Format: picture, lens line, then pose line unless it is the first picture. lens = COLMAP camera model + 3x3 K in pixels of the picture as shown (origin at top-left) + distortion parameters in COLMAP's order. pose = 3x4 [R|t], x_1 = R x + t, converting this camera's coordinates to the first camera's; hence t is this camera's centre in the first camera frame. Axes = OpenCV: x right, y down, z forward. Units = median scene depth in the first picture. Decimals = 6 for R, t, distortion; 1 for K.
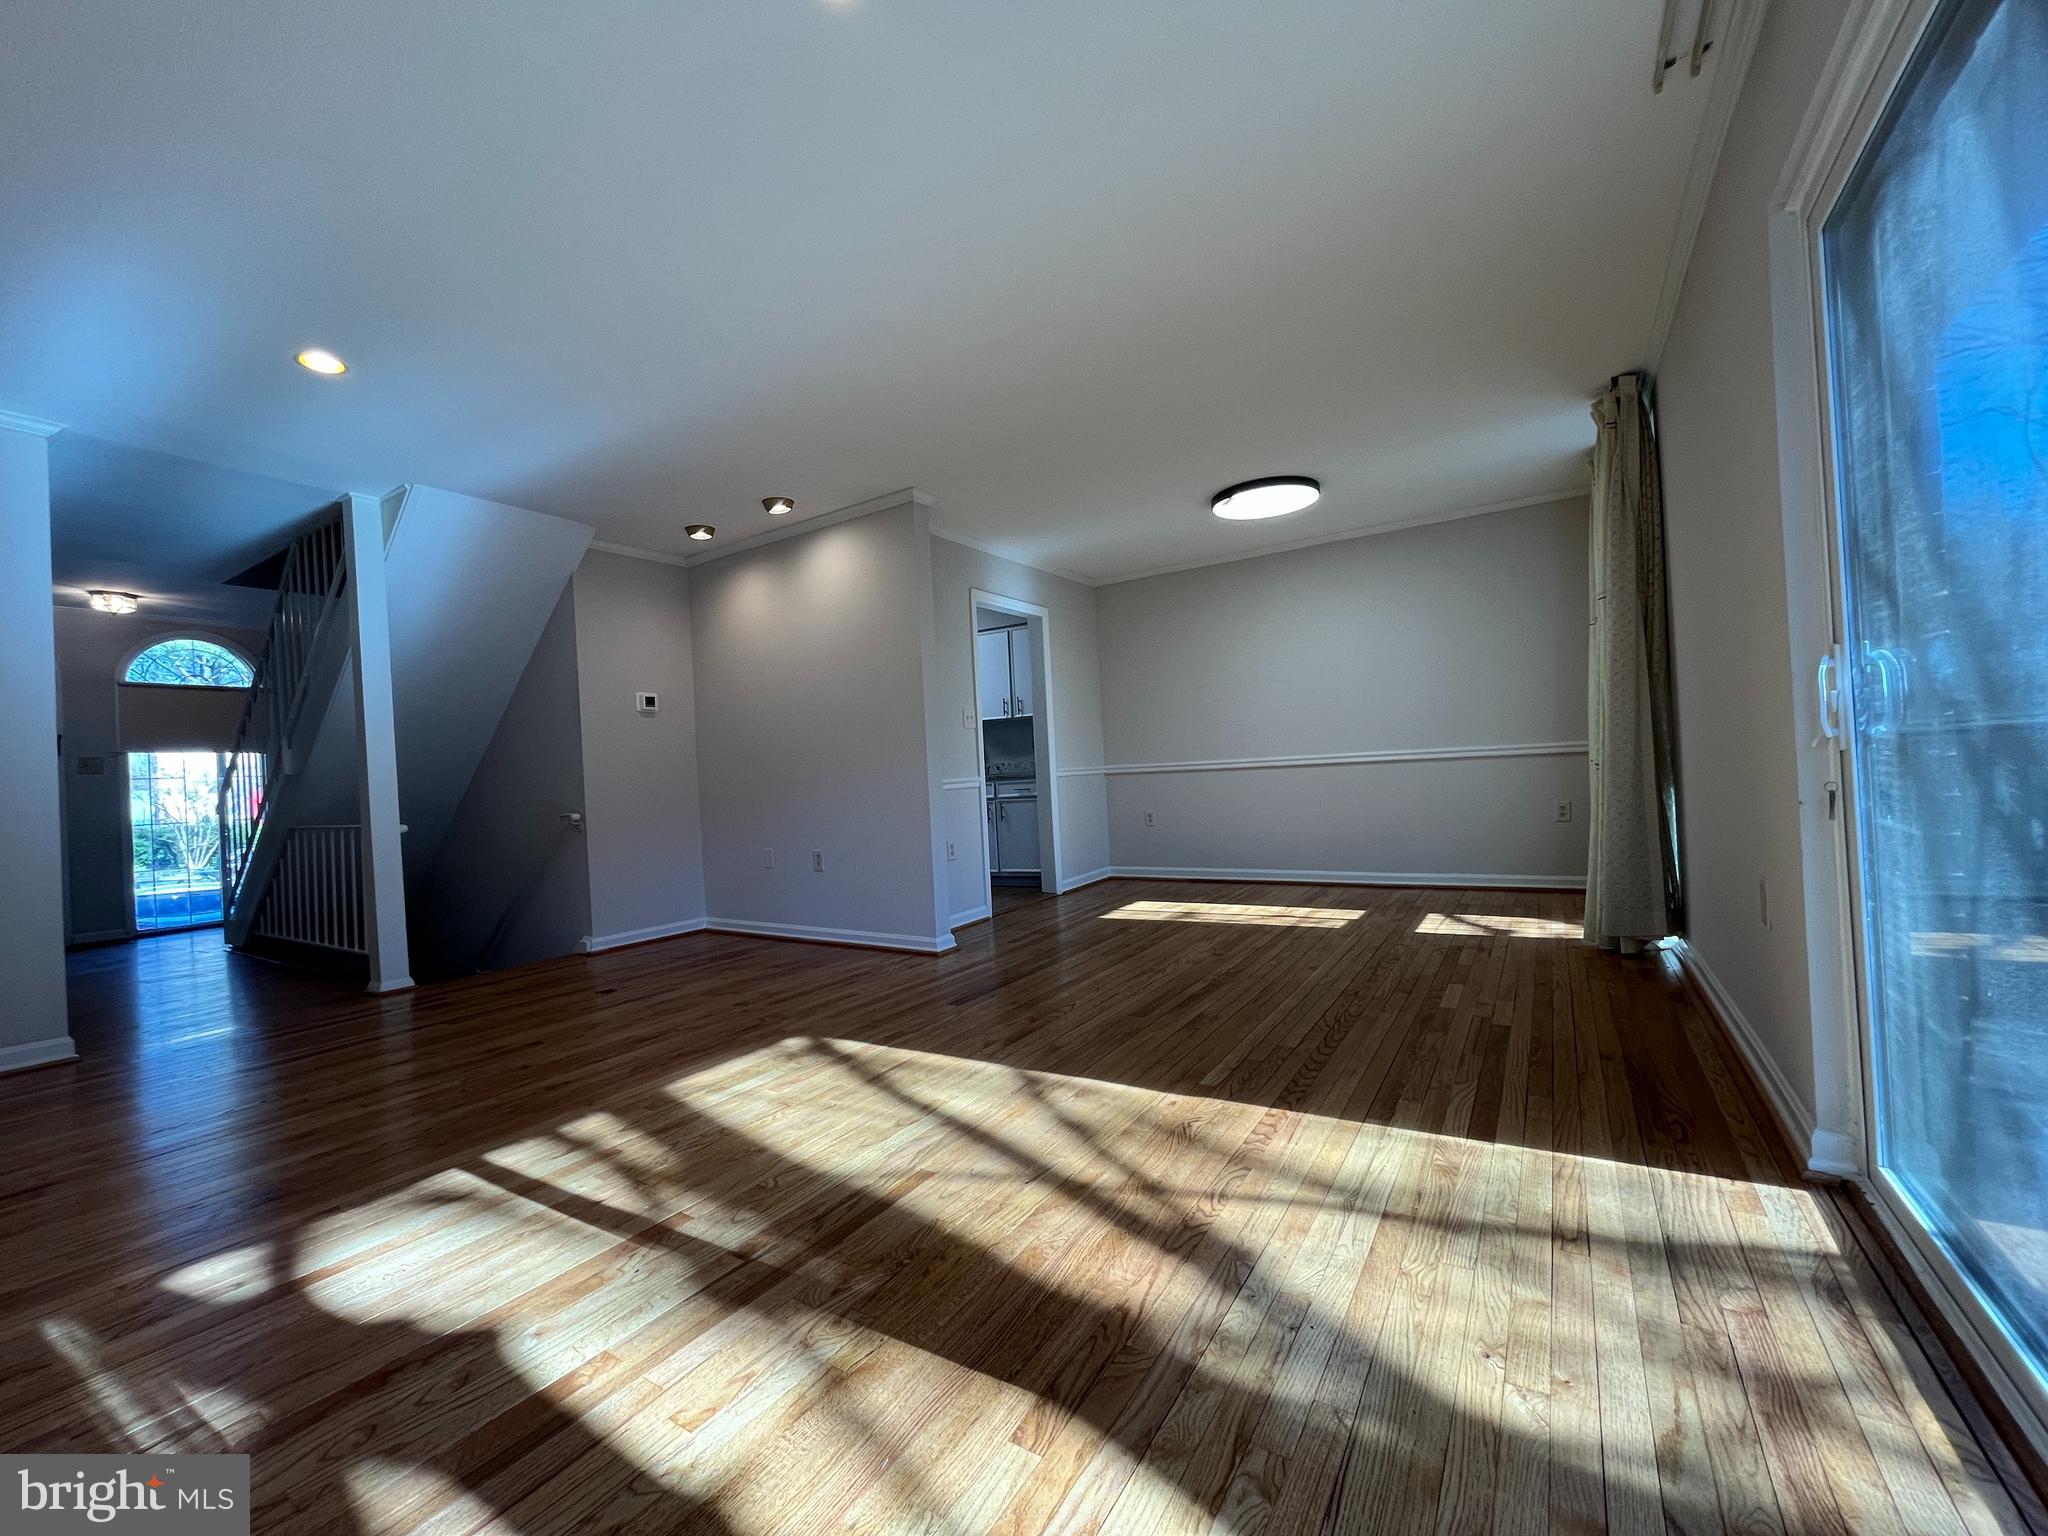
lens RADIAL K [[824.2, 0, 1015.0], [0, 824.2, 770.3], [0, 0, 1]] dist [-0.001637, -0.000120]
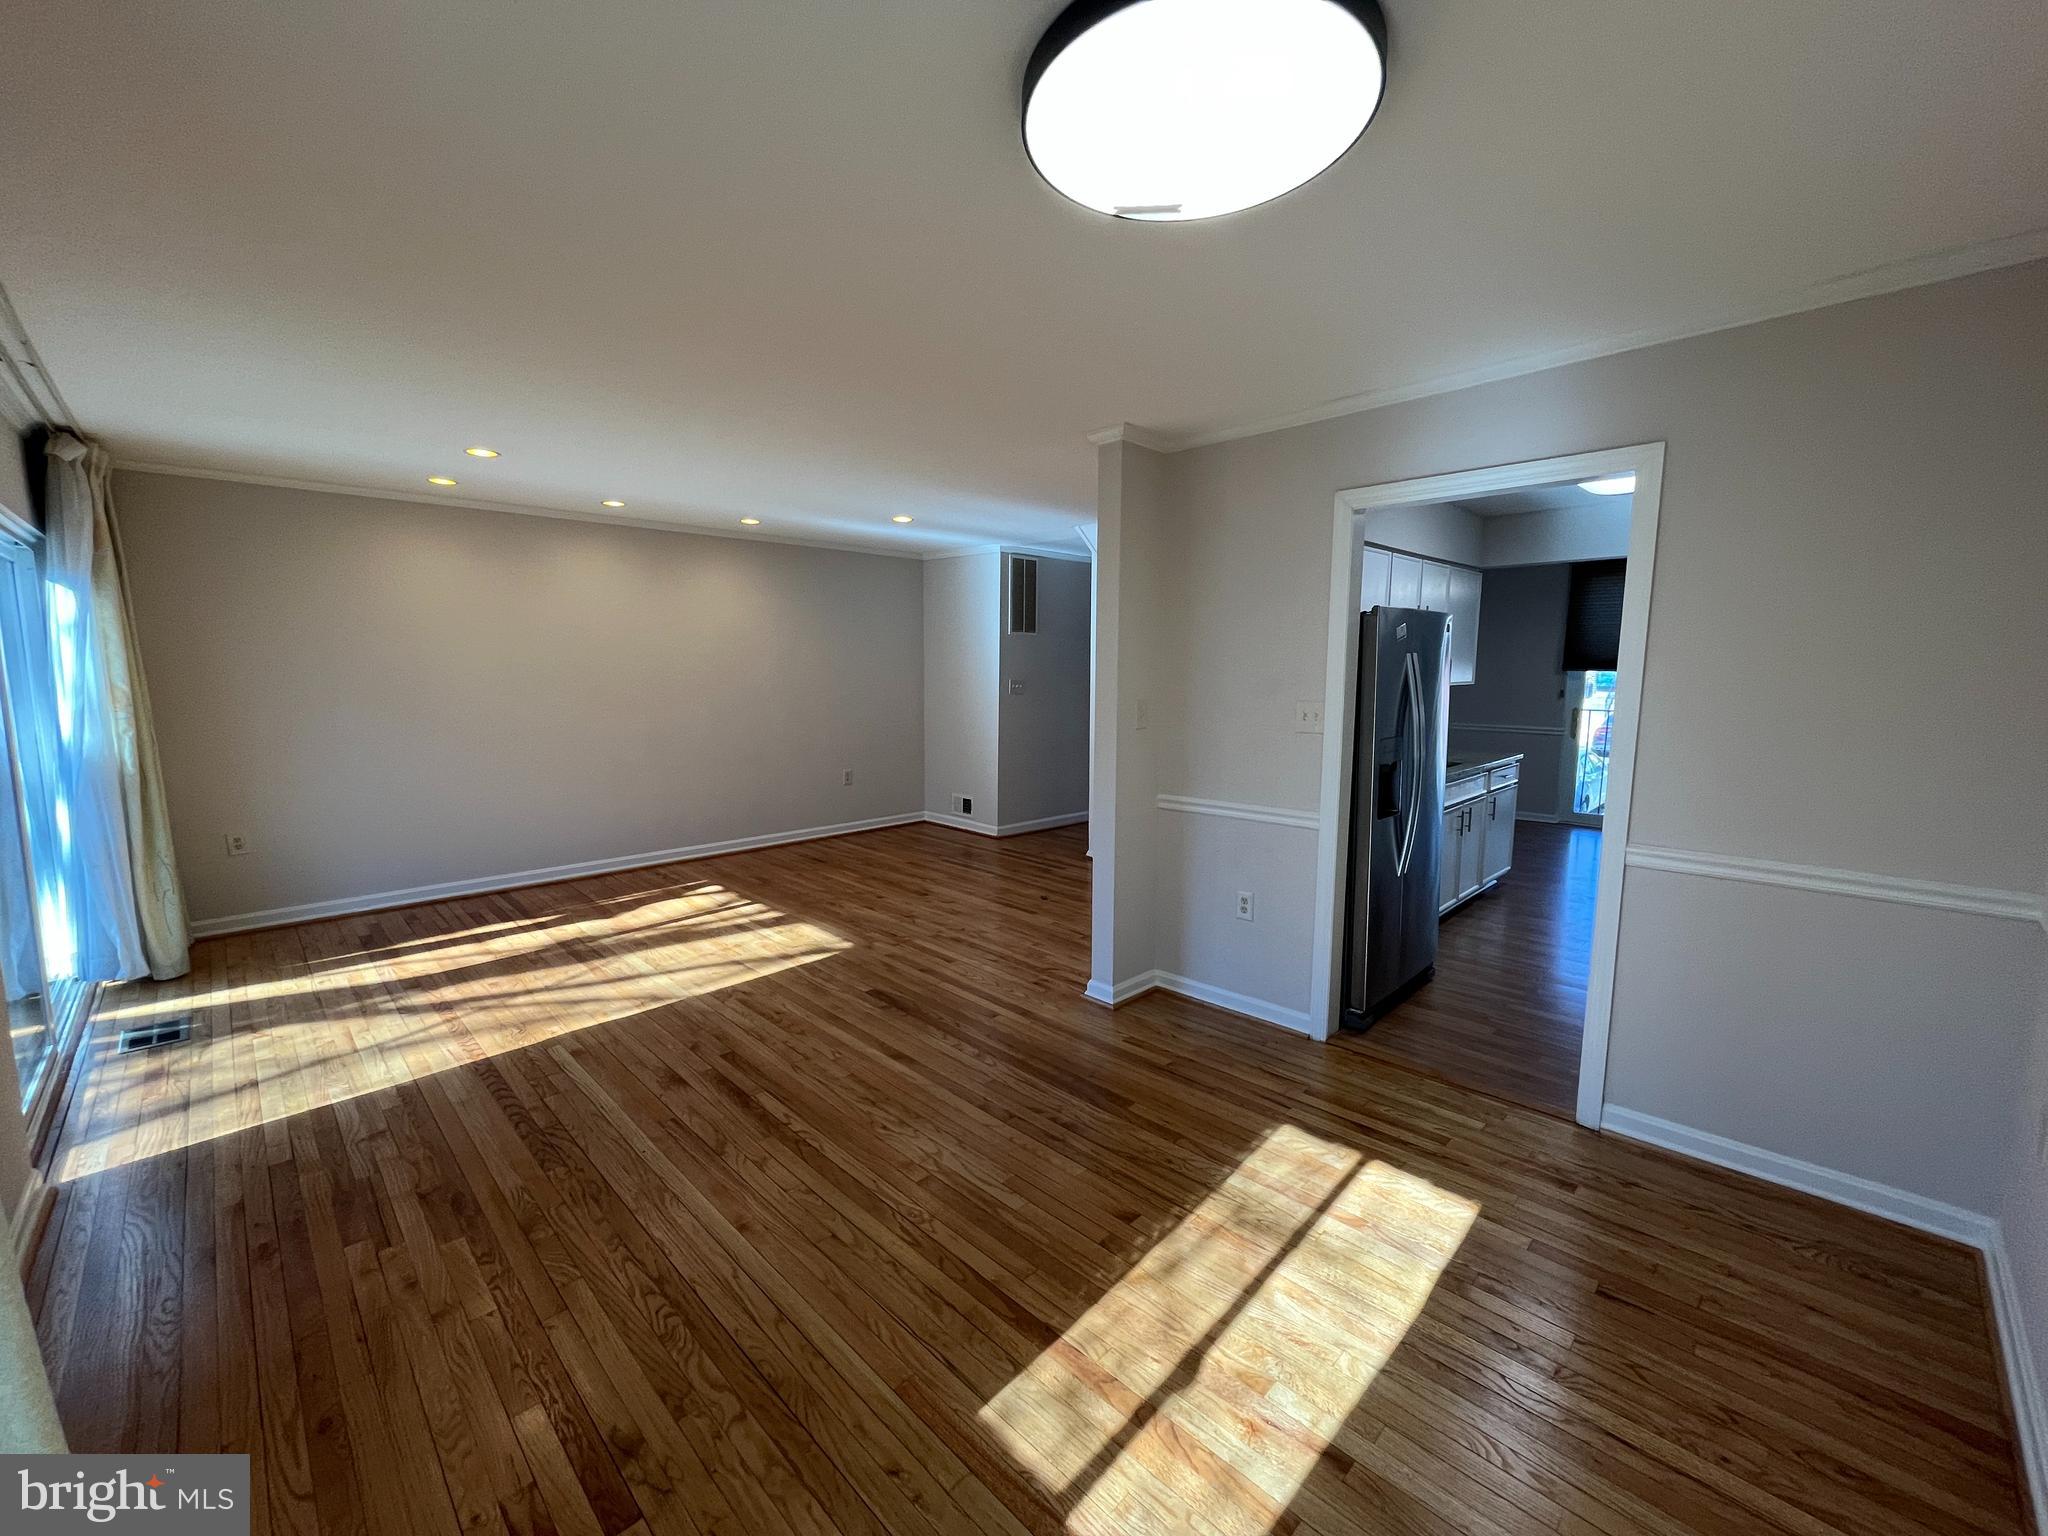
lens RADIAL K [[824.2, 0, 1029.9], [0, 824.2, 762.6], [0, 0, 1]] dist [-0.001637, -0.000120]
pose [[-0.206807, 0.163304, -0.964657, 1.274976], [0.008430, 0.986233, 0.165150, -0.291090], [0.978345, 0.026022, -0.205337, 1.990133]]
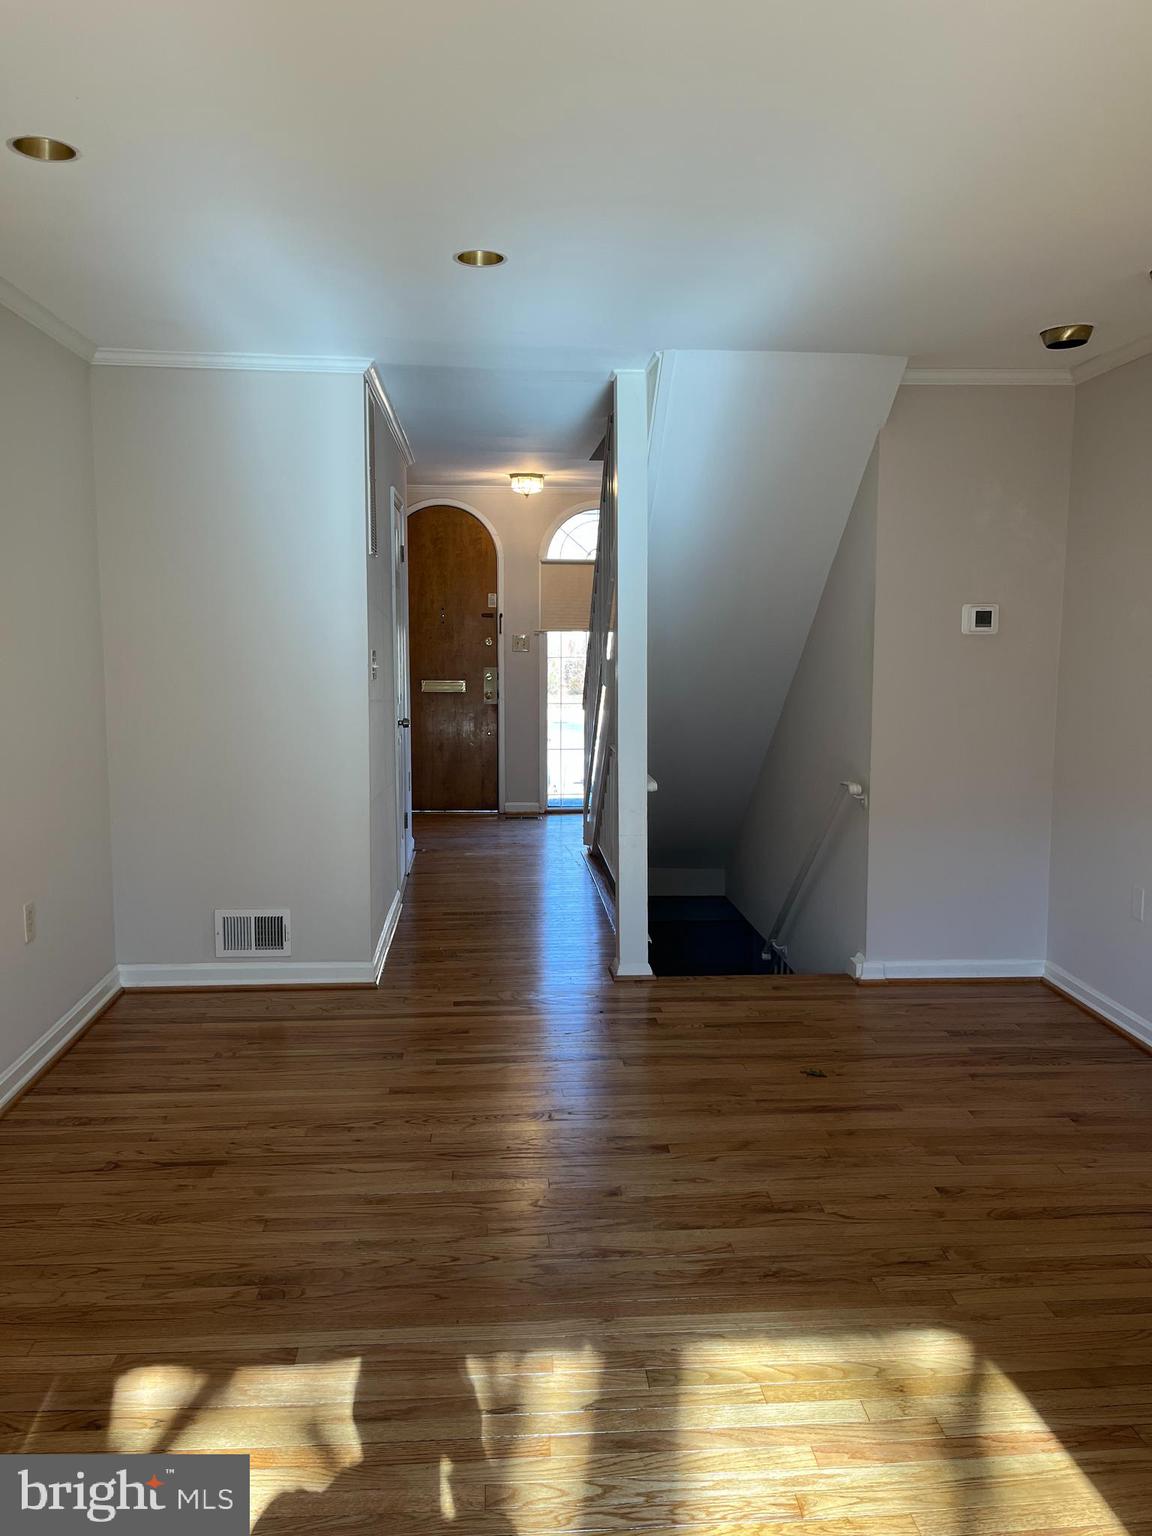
lens RADIAL K [[1165.0, 0, 574.5], [0, 1165.0, 759.6], [0, 0, 1]] dist [0.032324, -0.038539]
pose [[0.601827, 0.142844, -0.785748, 0.195497], [-0.026540, 0.986908, 0.159086, -0.233659], [0.798185, -0.074888, 0.597739, 0.422141]]
